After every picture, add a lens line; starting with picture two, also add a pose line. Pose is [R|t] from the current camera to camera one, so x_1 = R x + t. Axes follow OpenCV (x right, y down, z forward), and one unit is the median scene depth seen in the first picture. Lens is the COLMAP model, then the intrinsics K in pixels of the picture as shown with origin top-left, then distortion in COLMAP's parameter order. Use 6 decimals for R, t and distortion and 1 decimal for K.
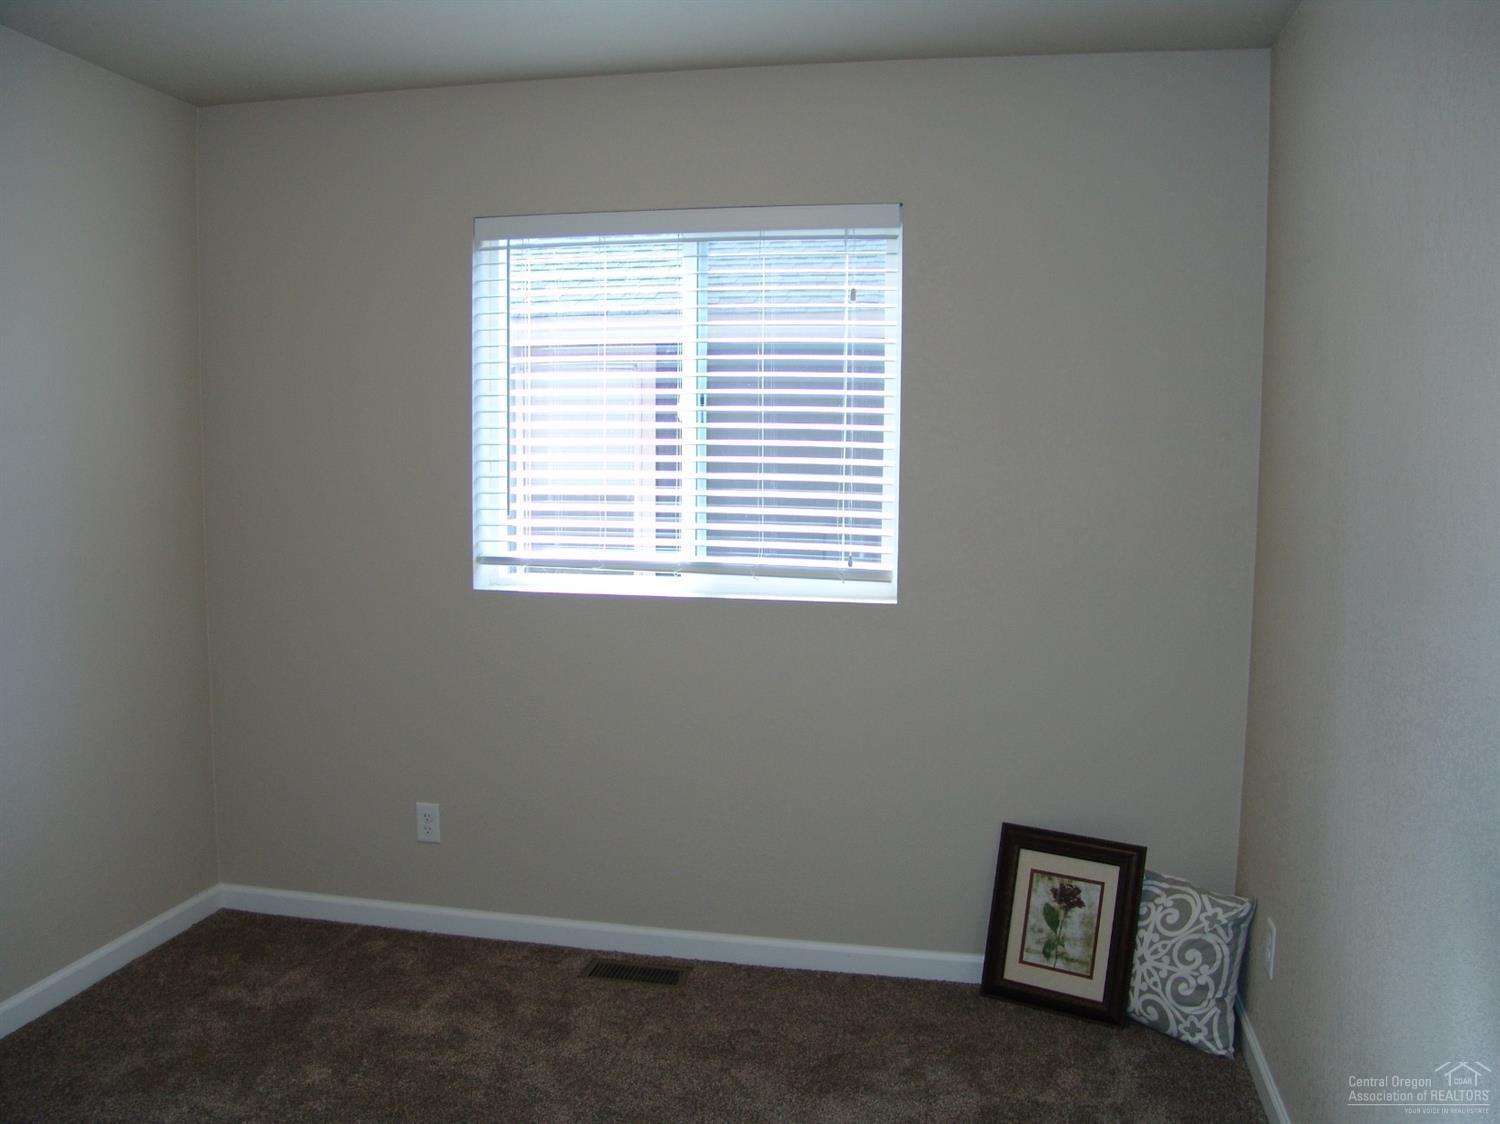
lens RADIAL K [[1250.9, 0, 750.0], [0, 1250.9, 562.0], [0, 0, 1]] dist [-0.159482, 0.138712]
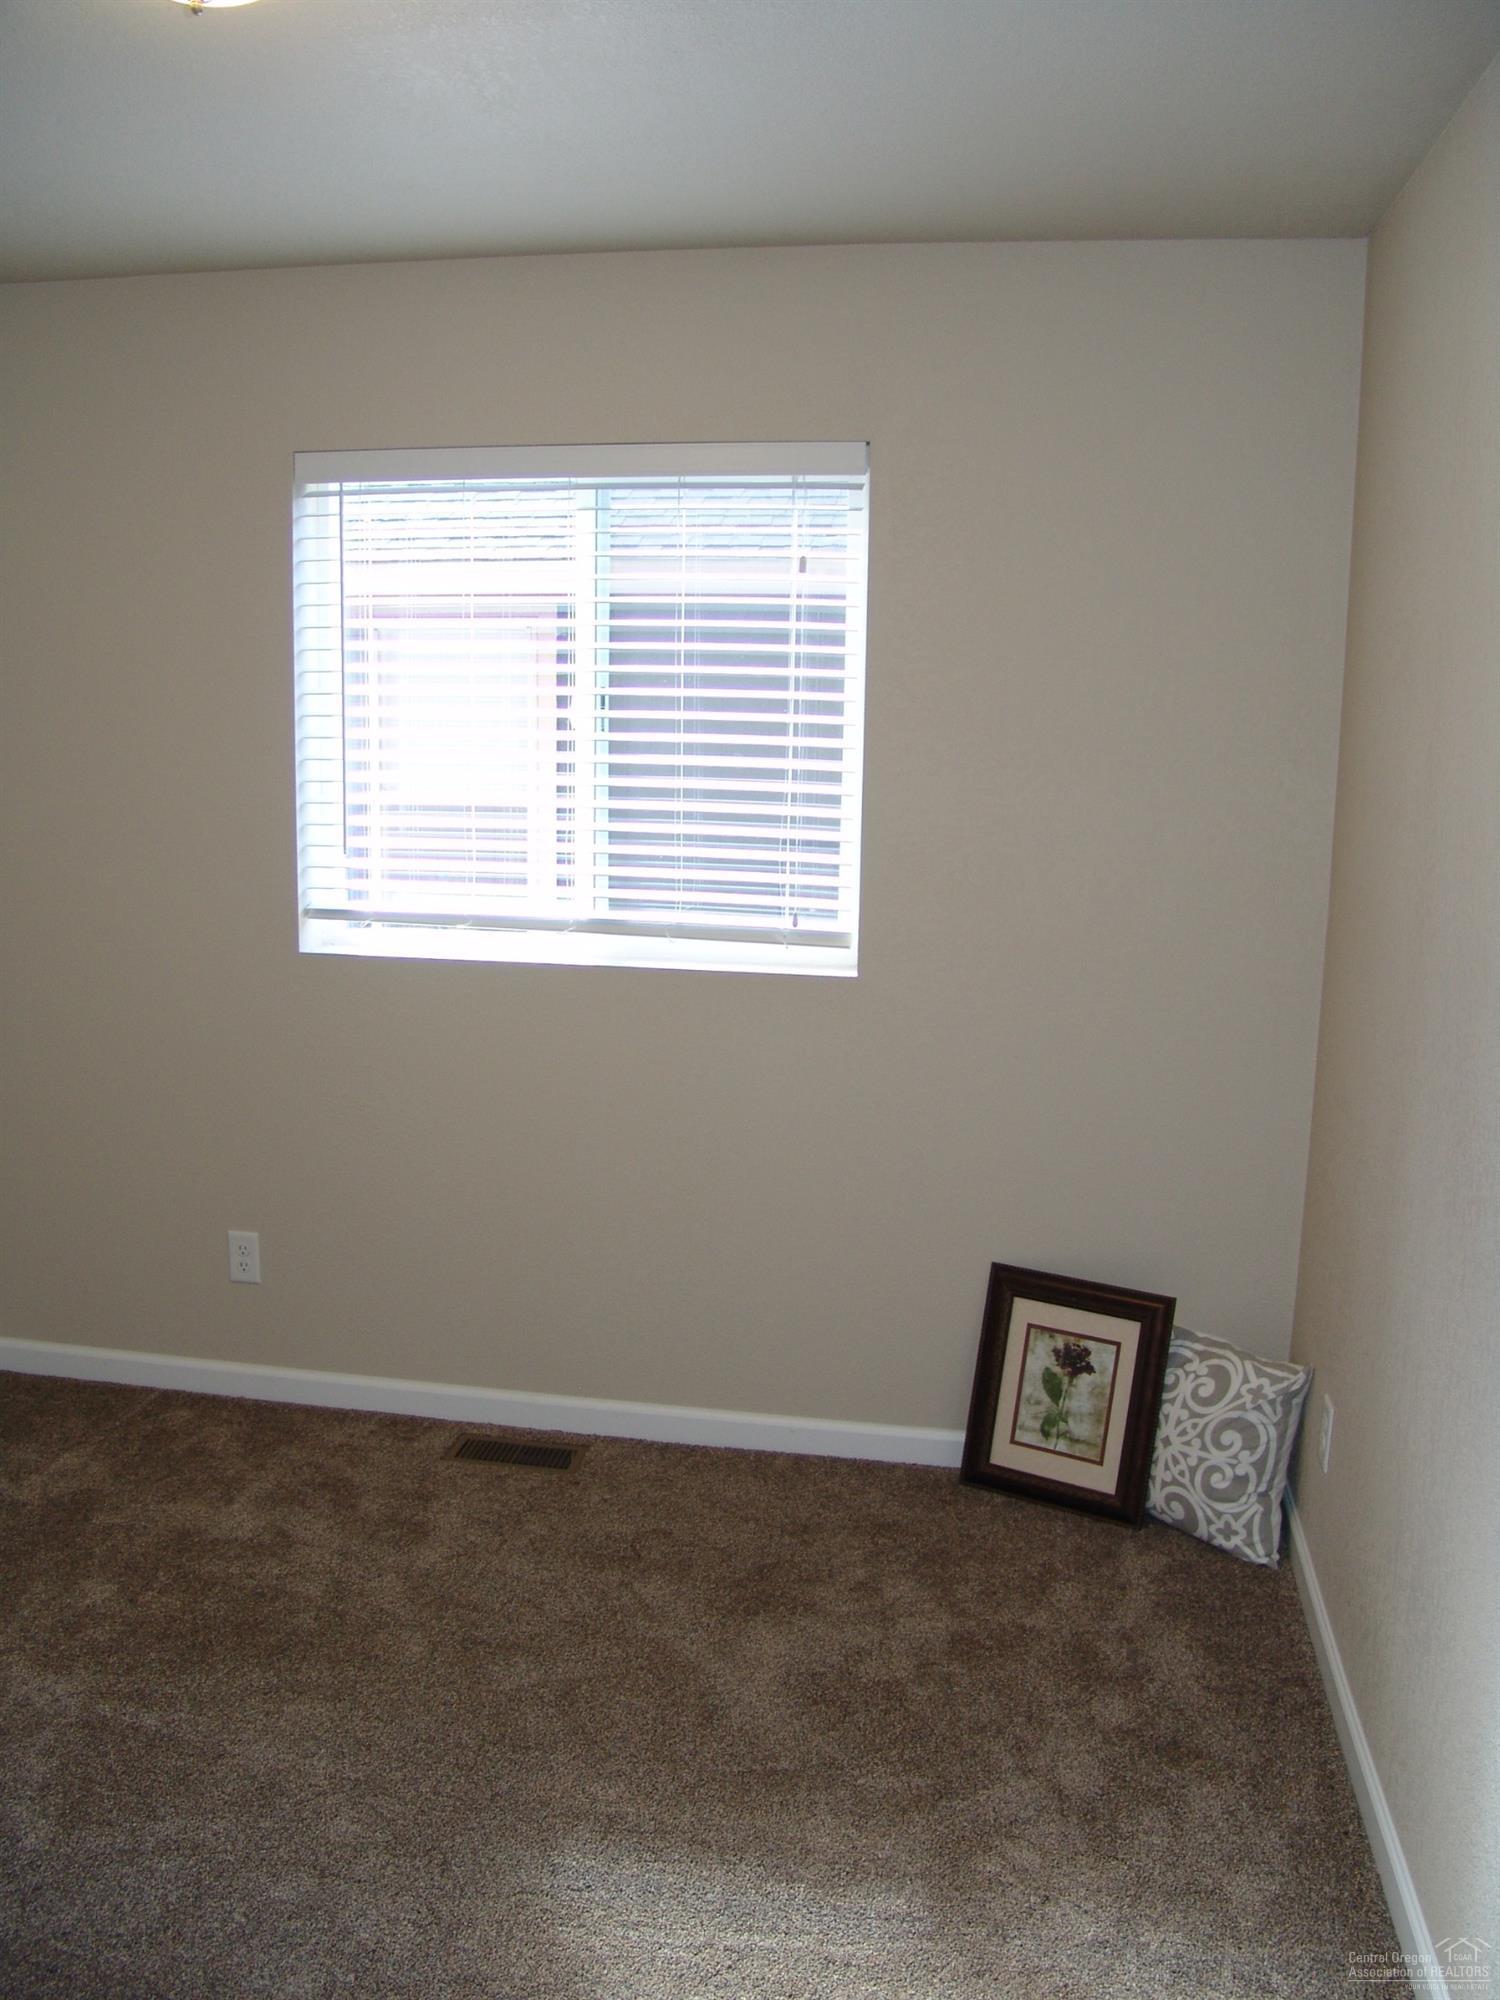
lens RADIAL K [[1667.8, 0, 745.0], [0, 1667.8, 995.5], [0, 0, 1]] dist [-0.159482, 0.138712]
pose [[0.999604, 0.003681, 0.027888, 0.022917], [-0.005862, 0.996893, 0.078545, -0.036673], [-0.027512, -0.078677, 0.996520, -0.009439]]
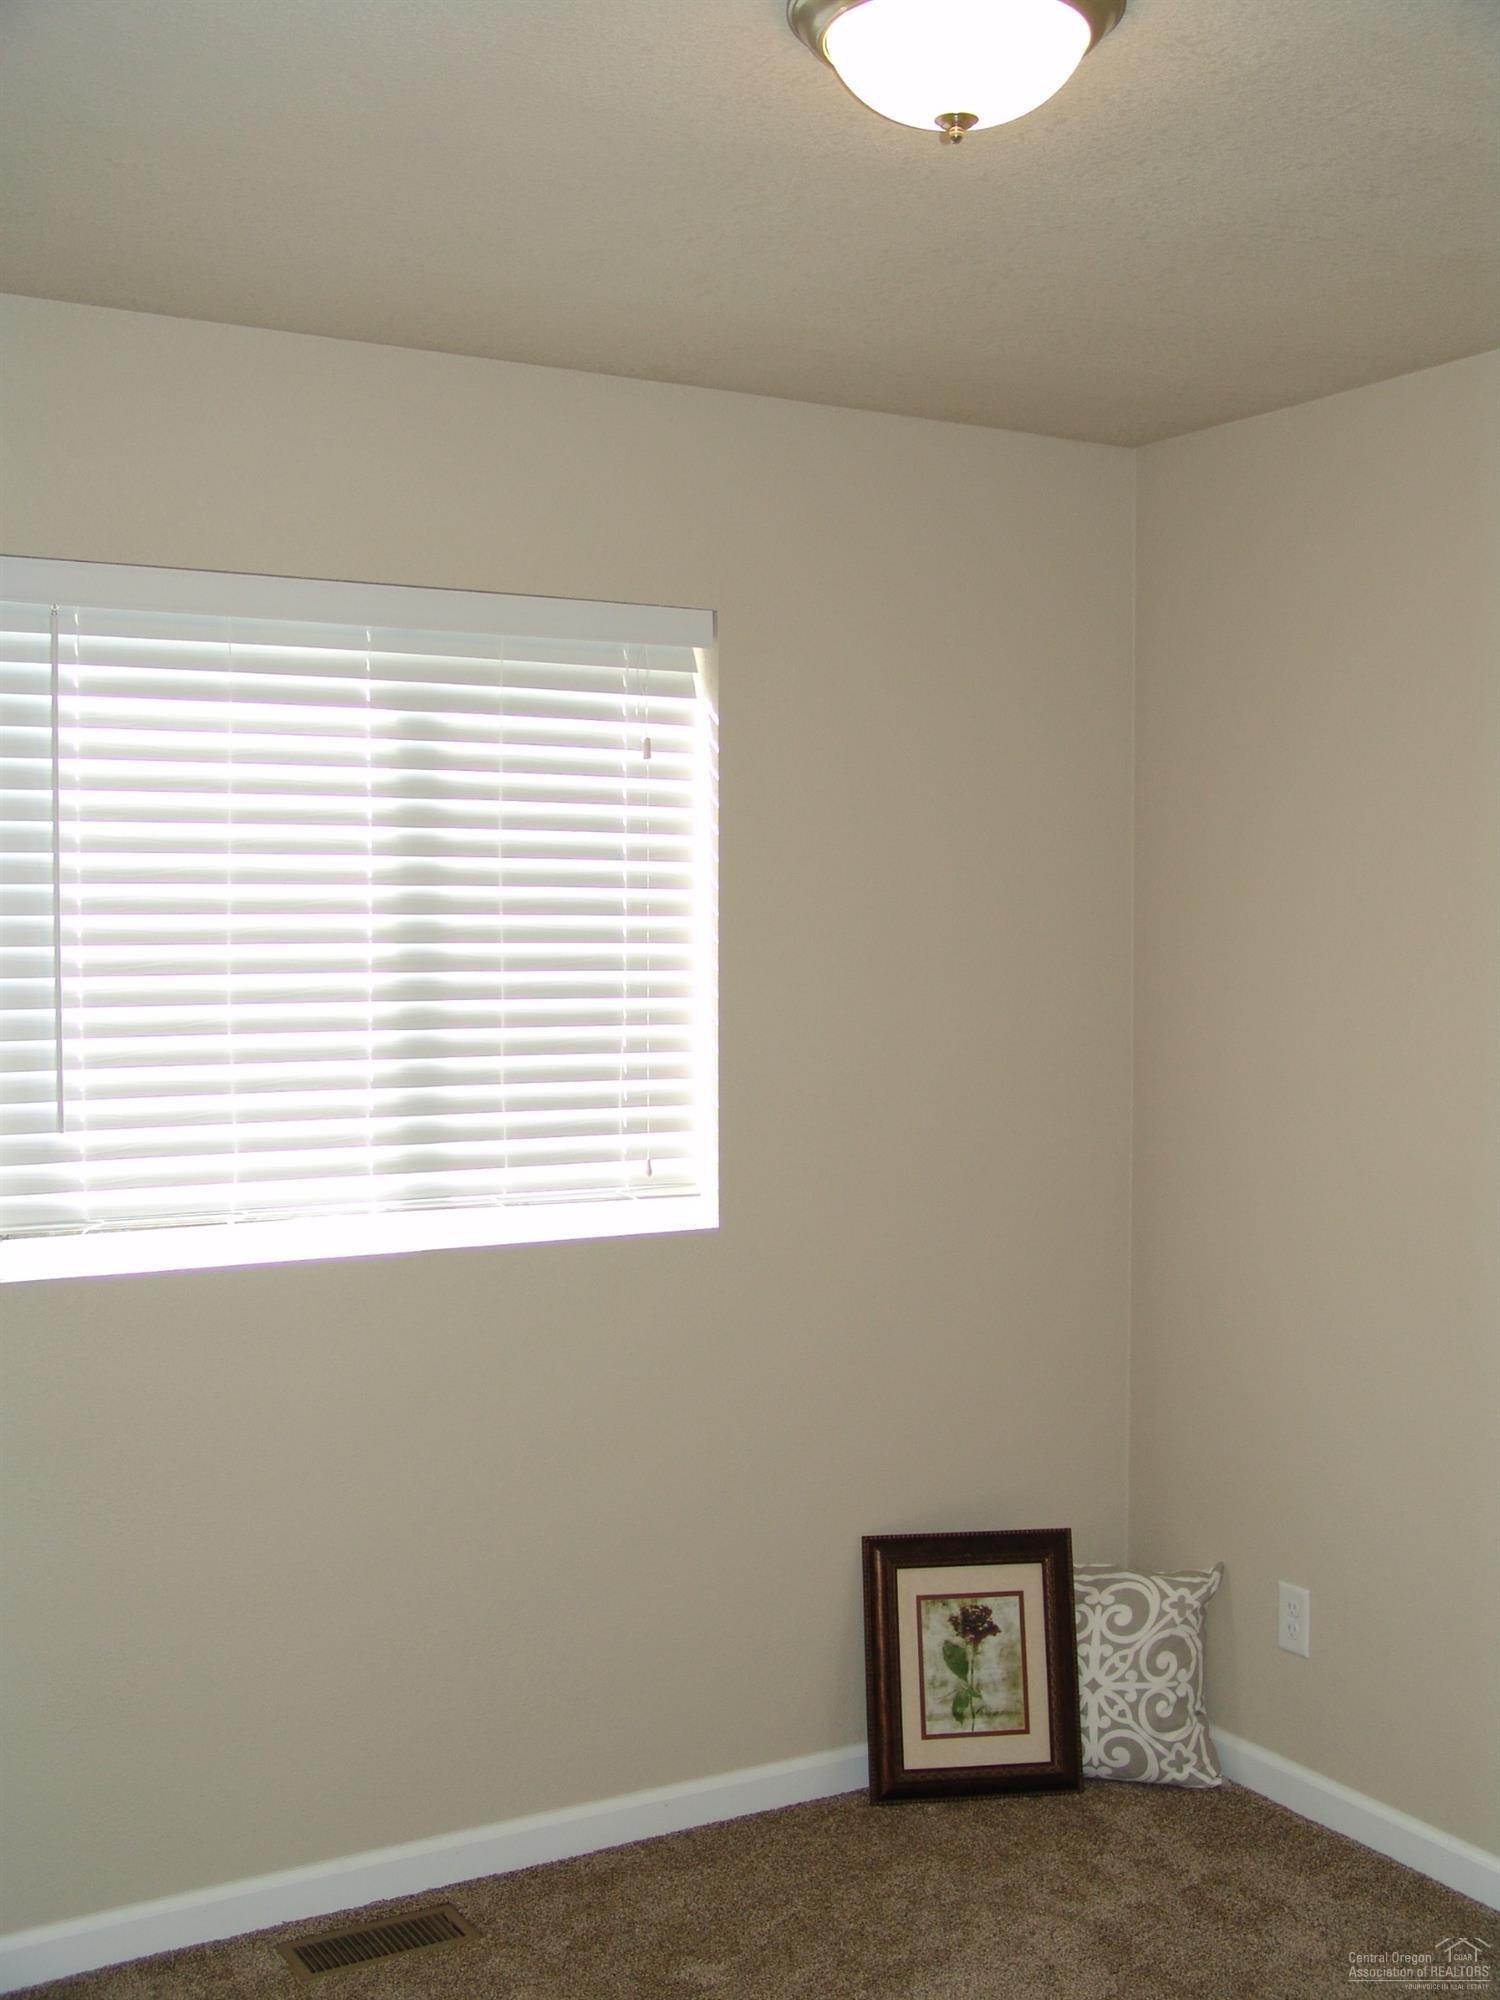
lens RADIAL K [[2238.6, 0, 750.0], [0, 2238.6, 1000.0], [0, 0, 1]] dist [-0.016601, 0.015524]
pose [[0.745512, -0.033528, 0.665649, -0.682372], [0.069820, 0.997167, -0.027970, -0.054464], [-0.662825, 0.067327, 0.745741, 0.117053]]
